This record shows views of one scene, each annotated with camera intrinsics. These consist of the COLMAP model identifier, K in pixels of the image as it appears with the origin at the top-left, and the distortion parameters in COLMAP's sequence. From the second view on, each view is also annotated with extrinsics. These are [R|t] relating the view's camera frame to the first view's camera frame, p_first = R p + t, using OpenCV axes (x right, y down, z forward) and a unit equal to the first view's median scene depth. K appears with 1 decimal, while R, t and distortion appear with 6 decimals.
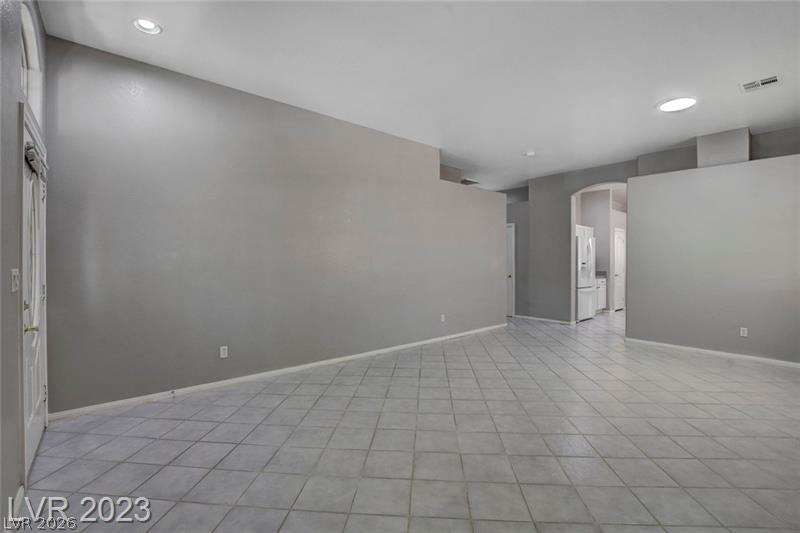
lens RADIAL K [[356.8, 0, 401.4], [0, 356.8, 265.9], [0, 0, 1]] dist [-0.022596, -0.000400]
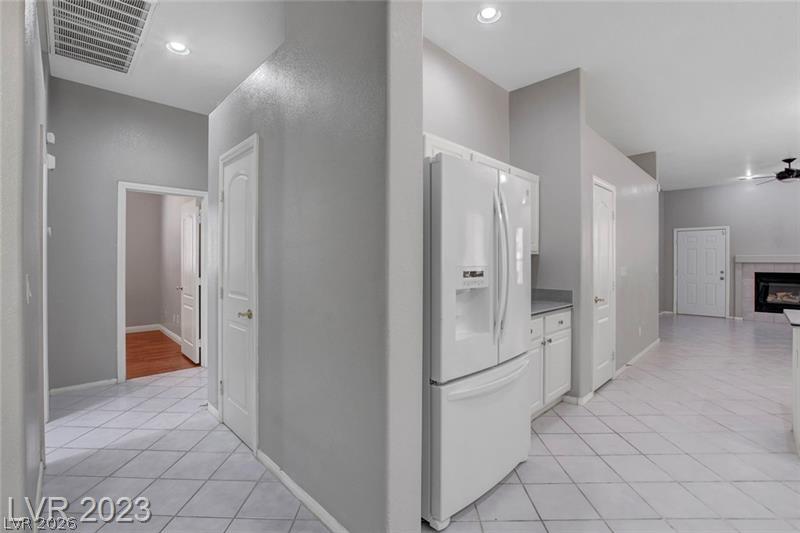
lens RADIAL K [[356.8, 0, 400.2], [0, 356.8, 263.6], [0, 0, 1]] dist [-0.022596, -0.000400]
pose [[0.998282, -0.004217, 0.058442, 0.386714], [0.004736, 0.999950, -0.008750, -0.010212], [-0.058402, 0.009012, 0.998252, 0.653880]]
